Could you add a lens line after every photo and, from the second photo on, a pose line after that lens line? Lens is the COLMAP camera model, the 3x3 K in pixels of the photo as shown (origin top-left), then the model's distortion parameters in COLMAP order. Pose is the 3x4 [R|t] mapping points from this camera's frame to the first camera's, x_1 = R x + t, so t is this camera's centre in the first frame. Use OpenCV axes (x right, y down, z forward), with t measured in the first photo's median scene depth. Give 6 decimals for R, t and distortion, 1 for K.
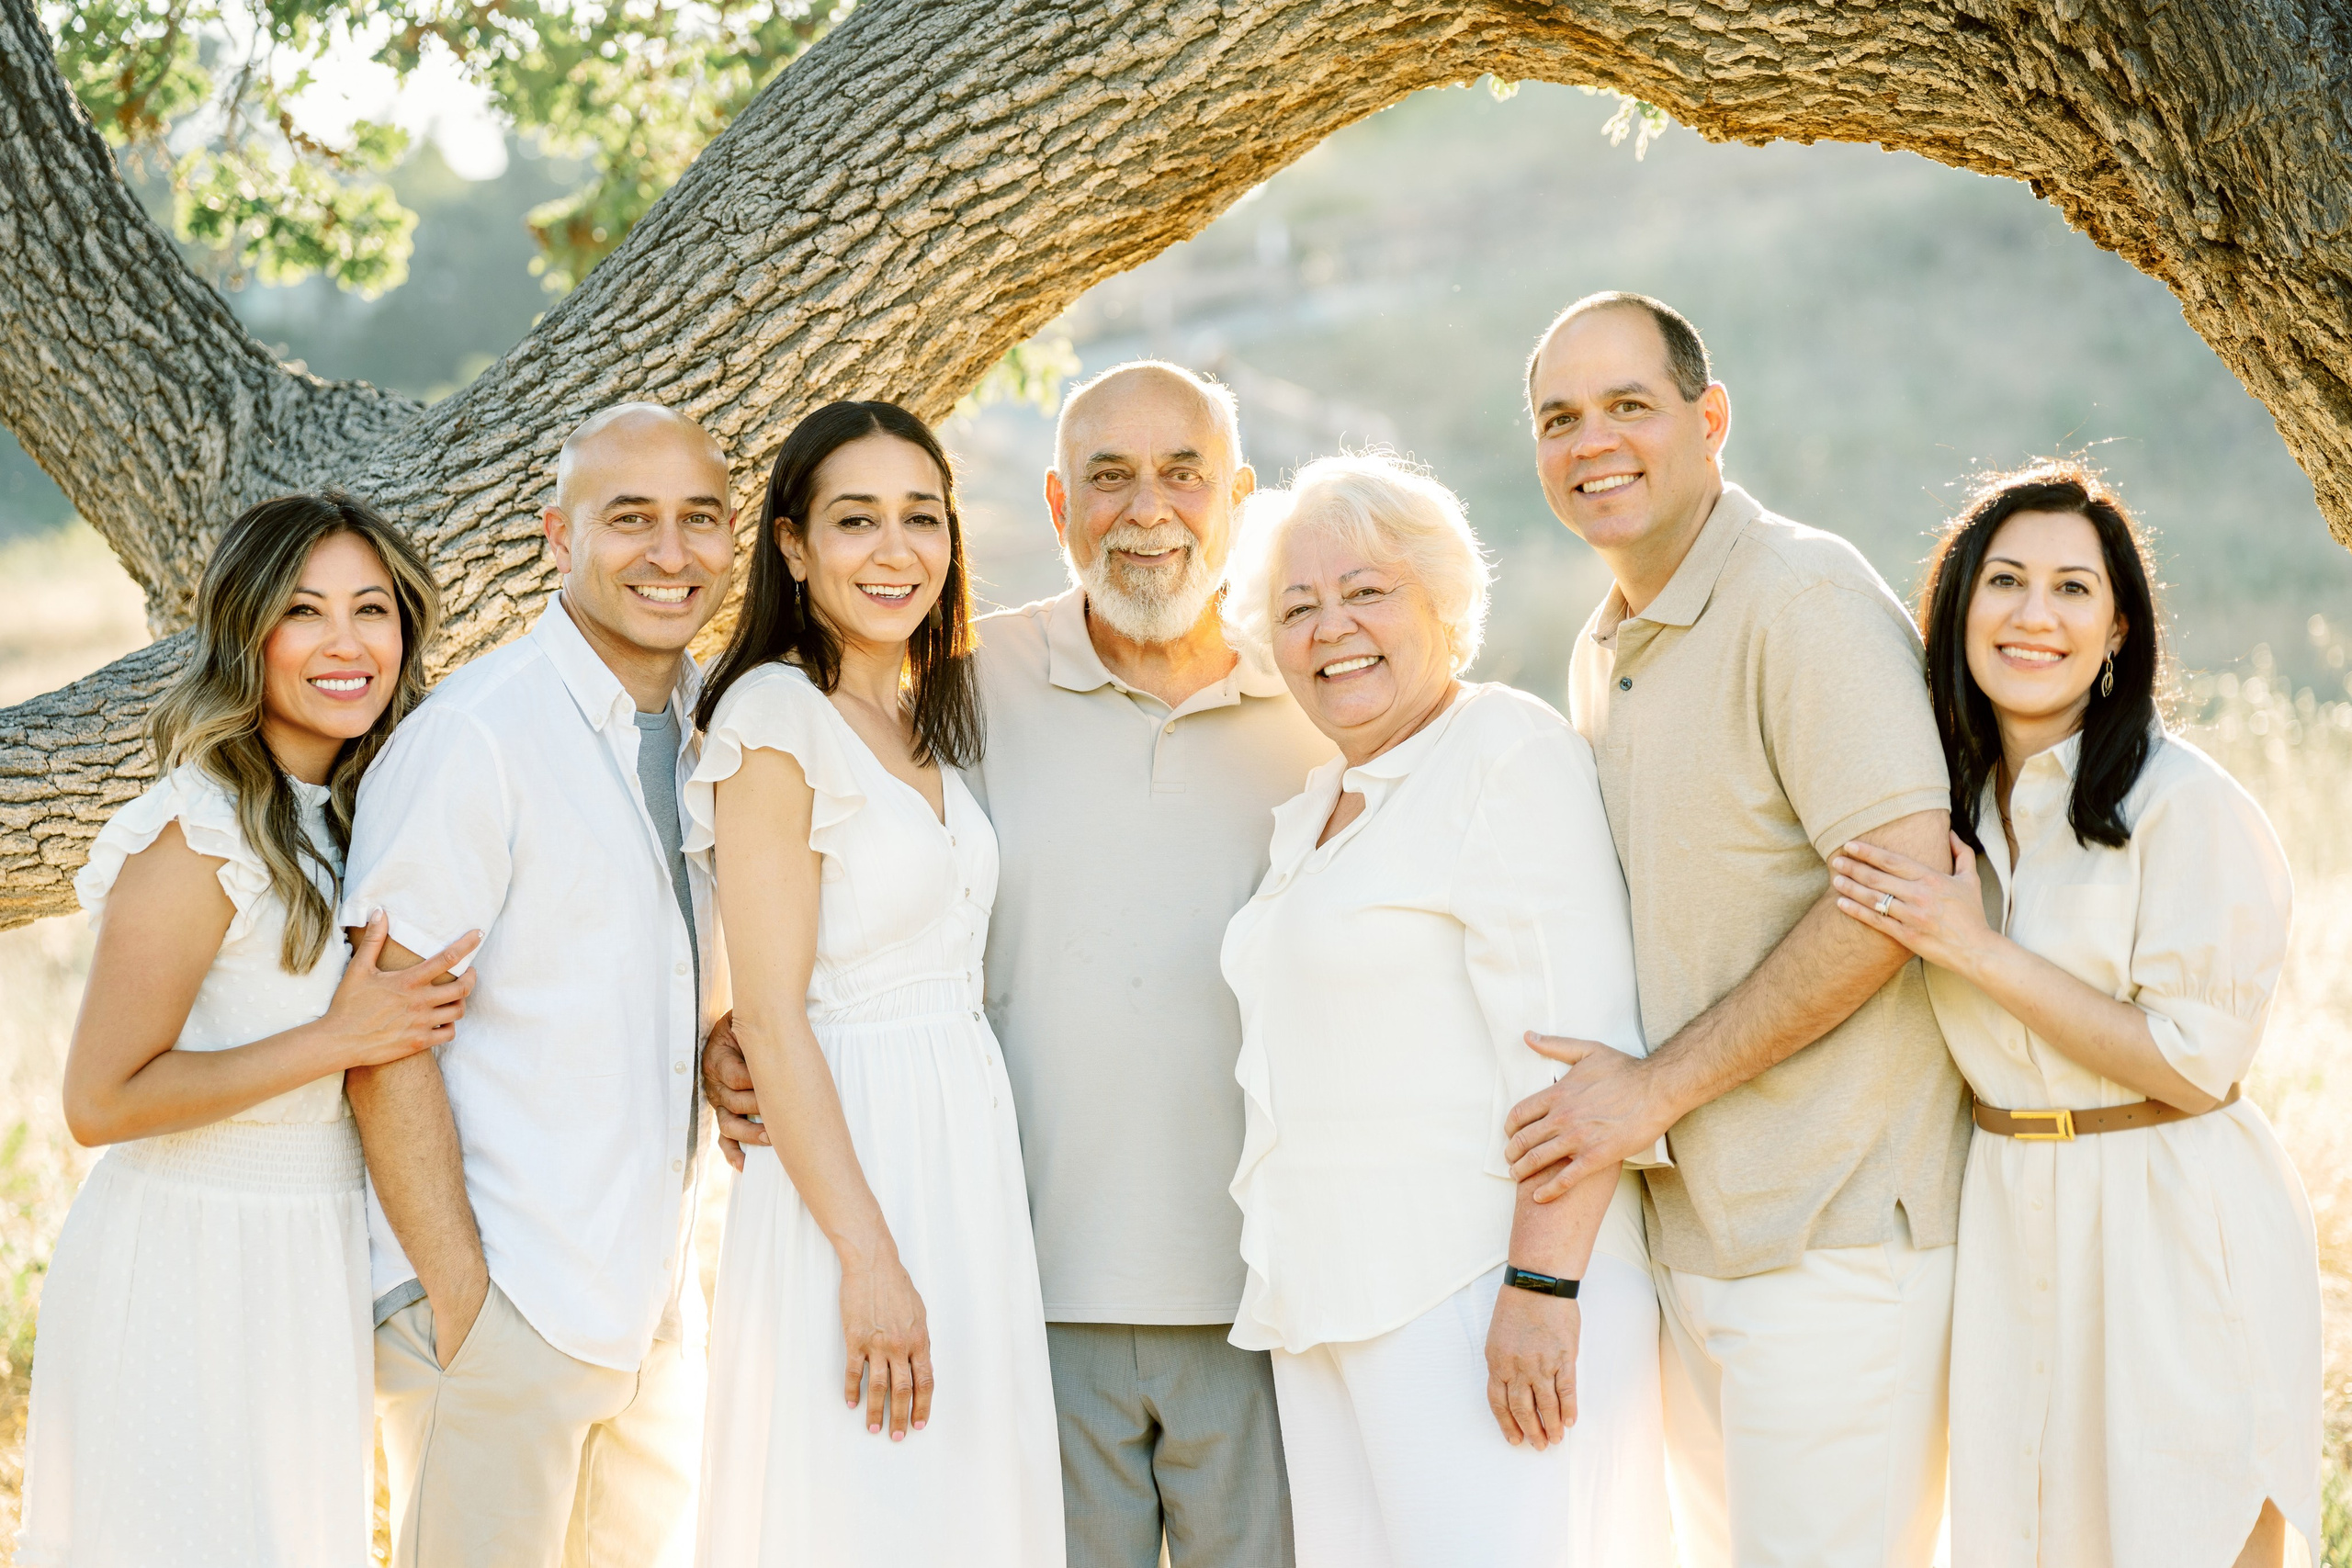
lens RADIAL K [[6605.3, 0, 1157.9], [0, 6605.3, 815.5], [0, 0, 1]] dist [0.685501, -0.422300]
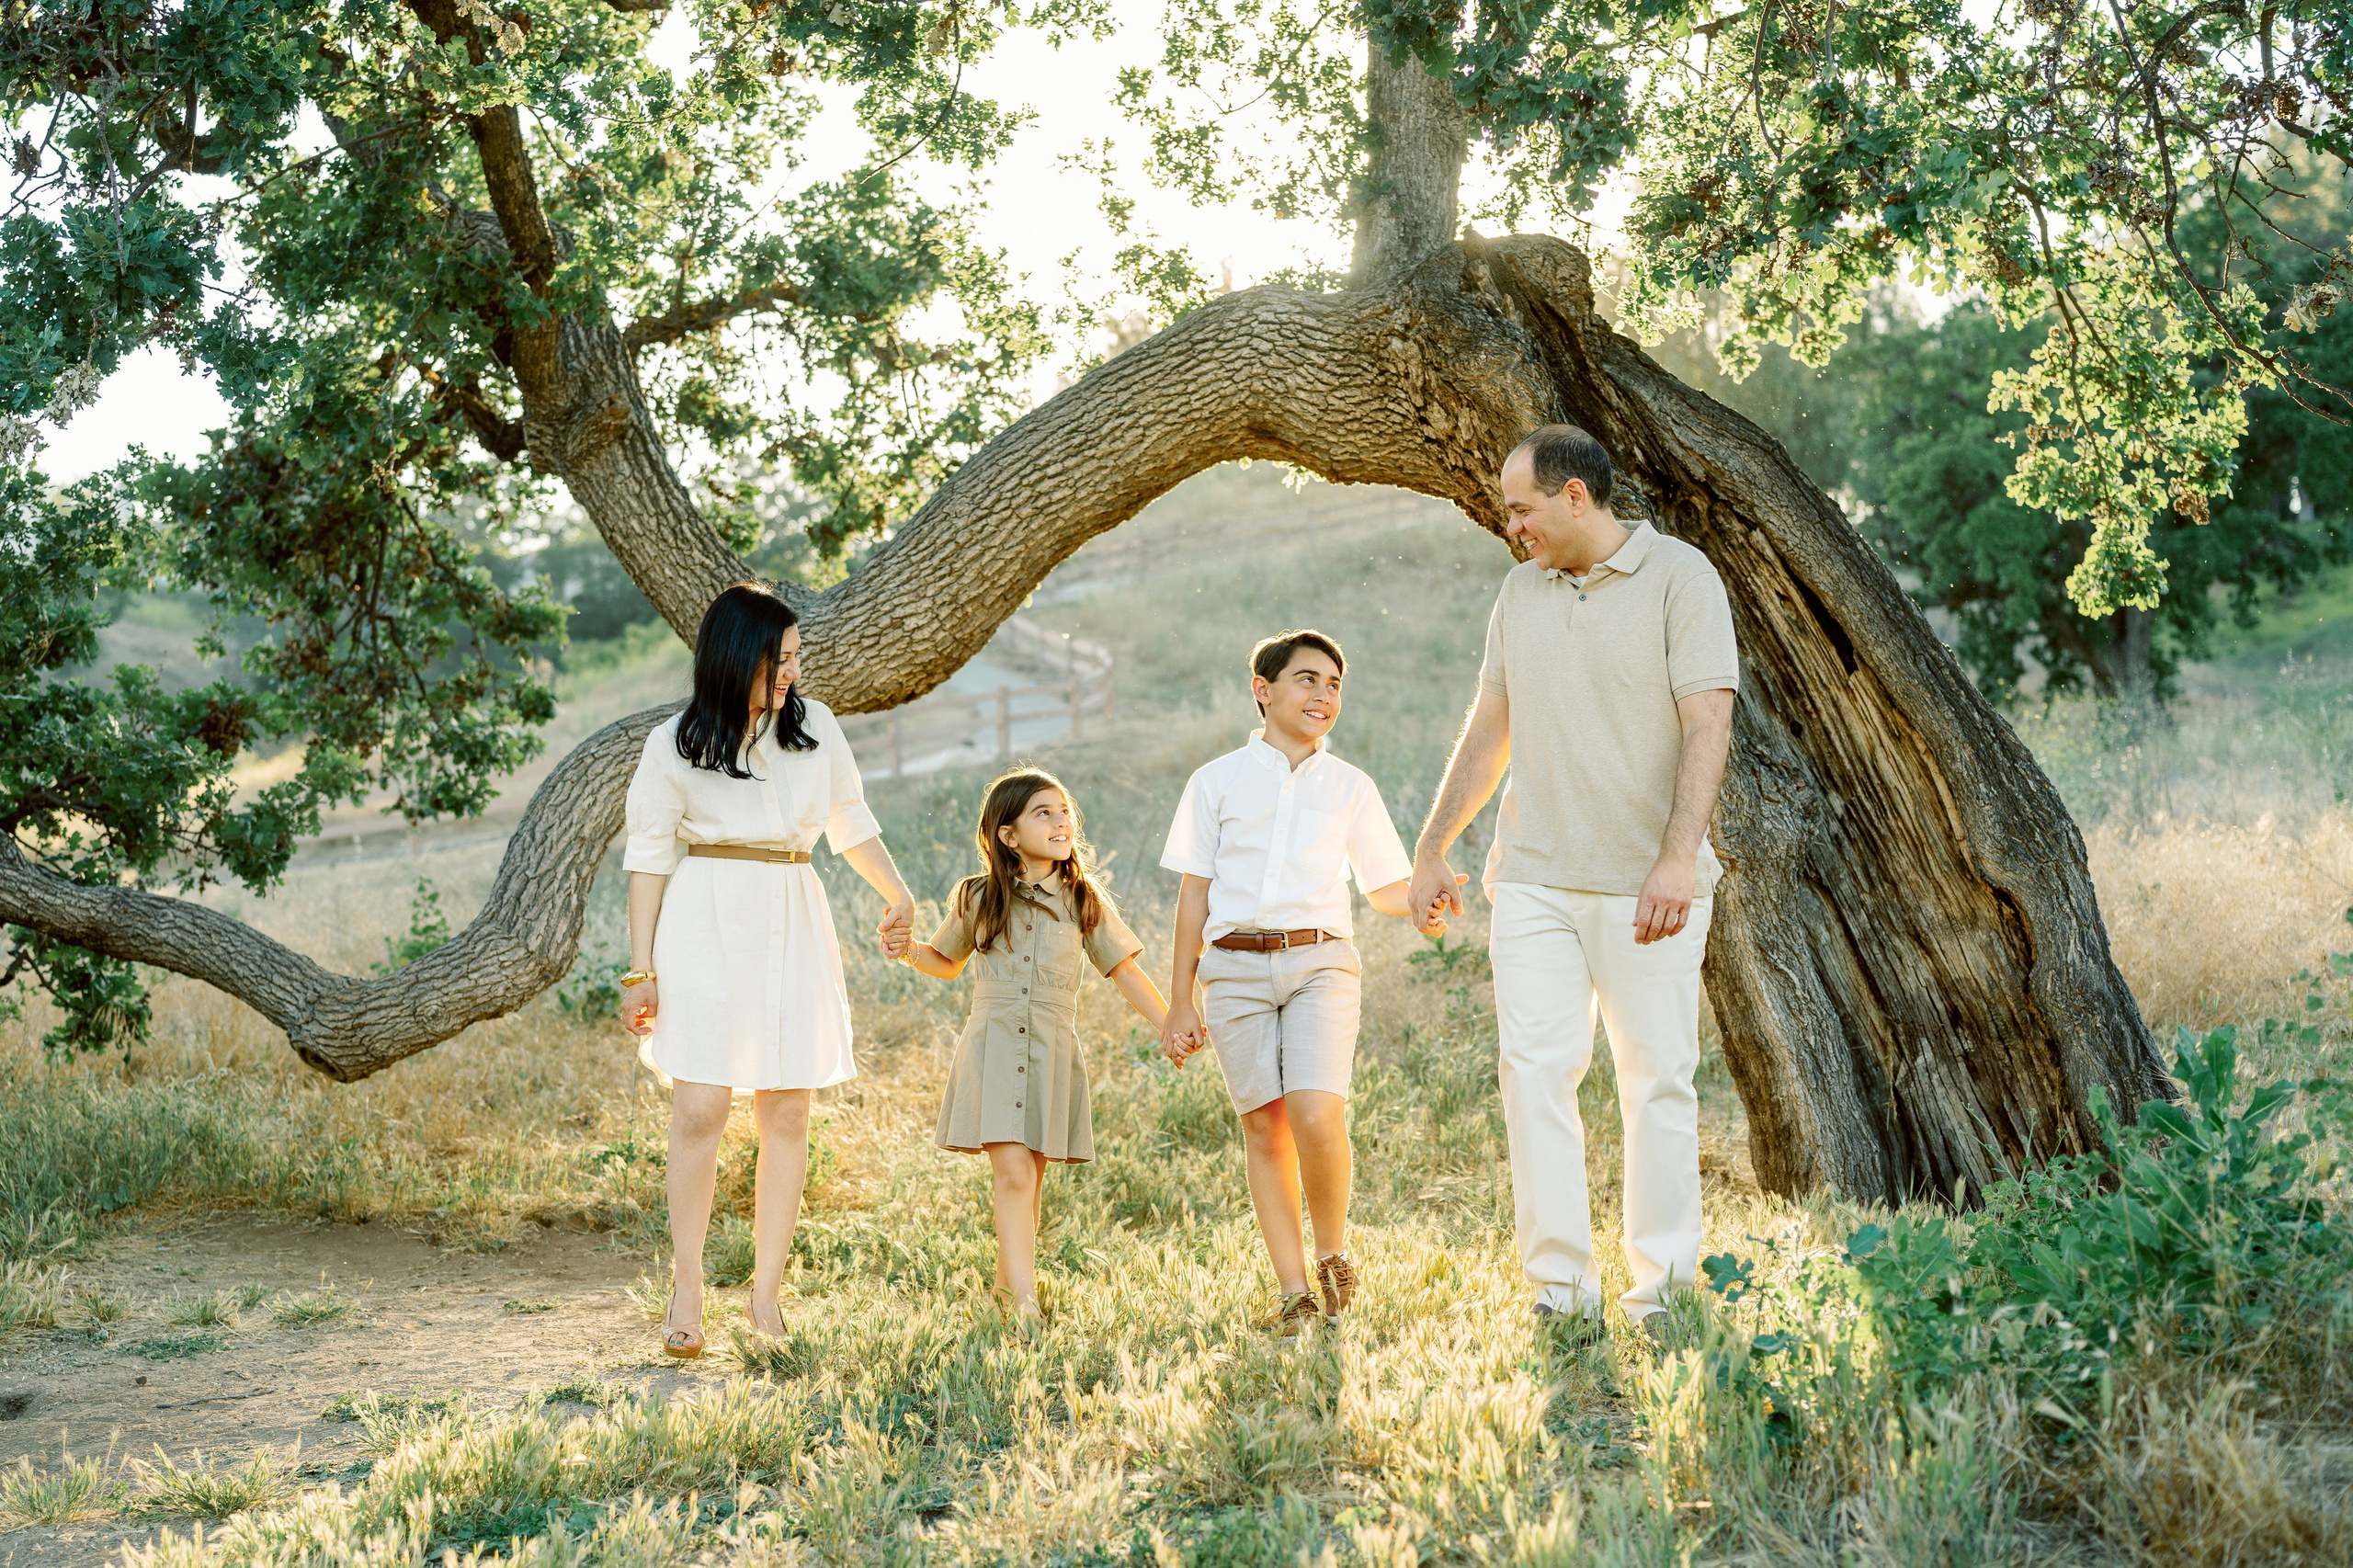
lens RADIAL K [[3428.3, 0, 1048.0], [0, 3428.3, 709.7], [0, 0, 1]] dist [0.064752, 0.117427]
pose [[0.999754, 0.000766, 0.022173, -0.057095], [0.000195, 0.999063, -0.043285, 0.044813], [-0.022185, 0.043279, 0.998817, -0.327822]]
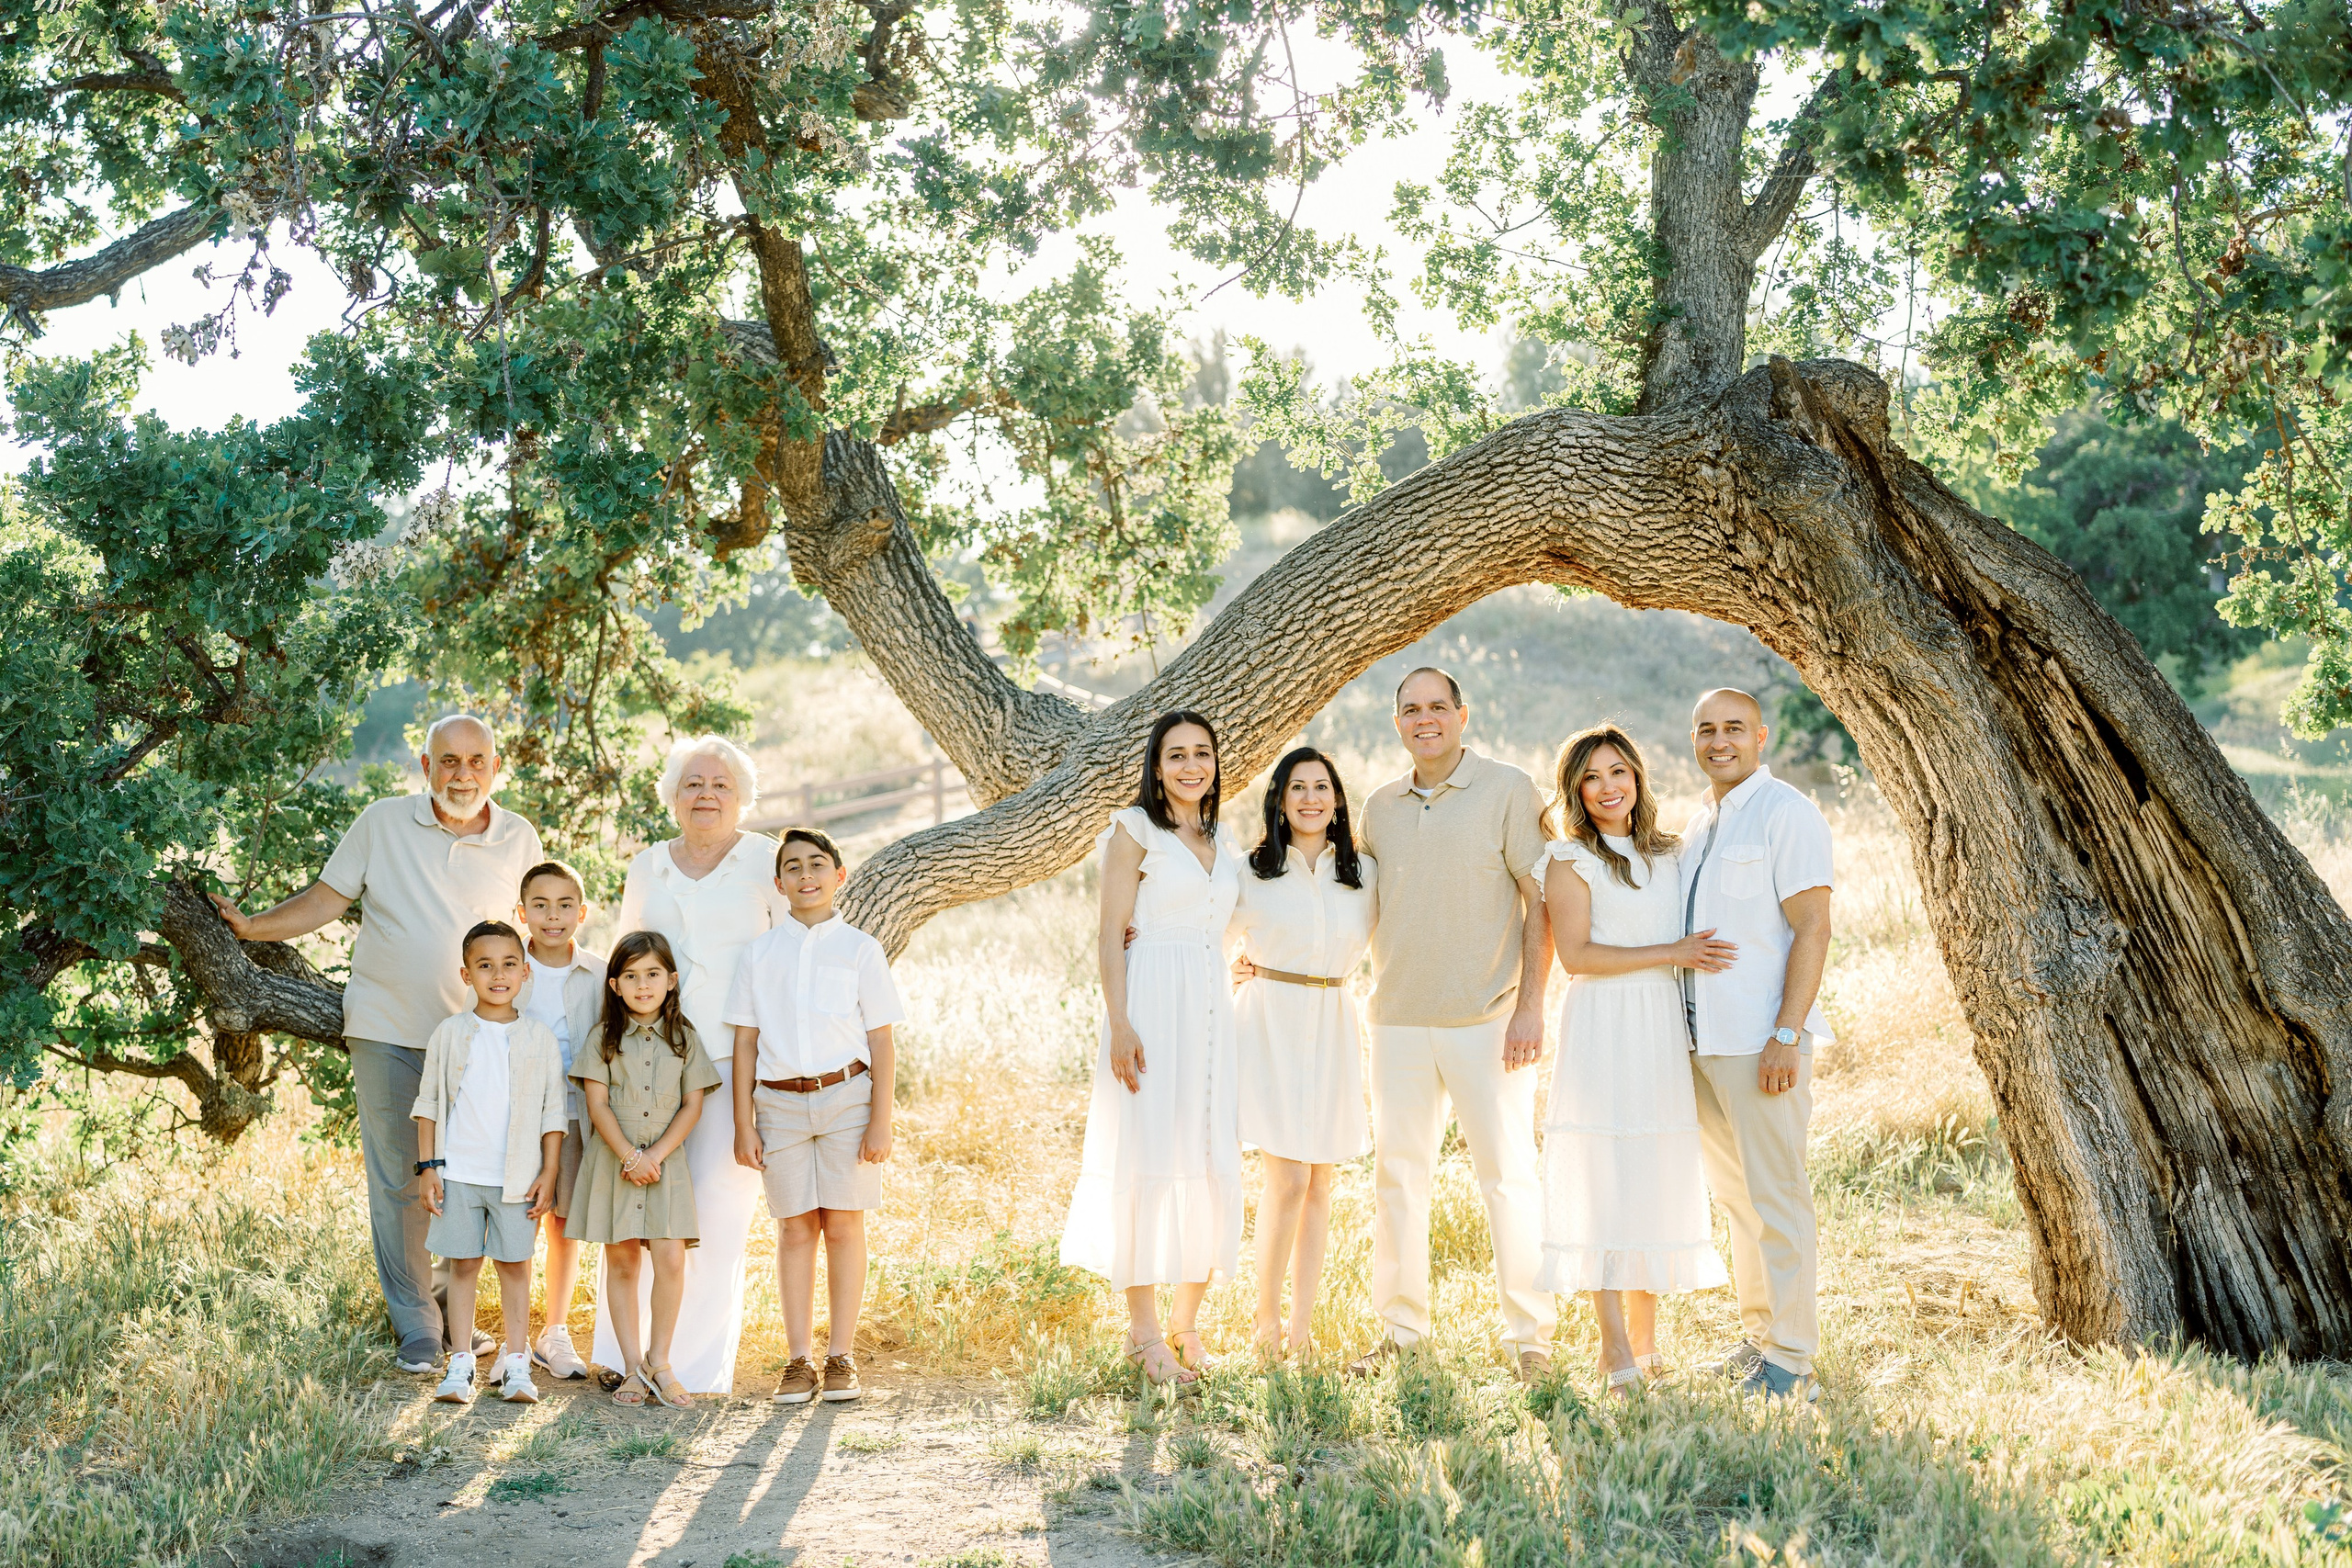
lens RADIAL K [[3203.5, 0, 1048.5], [0, 3203.5, 809.1], [0, 0, 1]] dist [0.011486, 0.237286]
pose [[0.999643, 0.009897, 0.024812, -0.170489], [-0.009270, 0.999638, -0.025270, 0.010435], [-0.025053, 0.025031, 0.999373, -0.234296]]
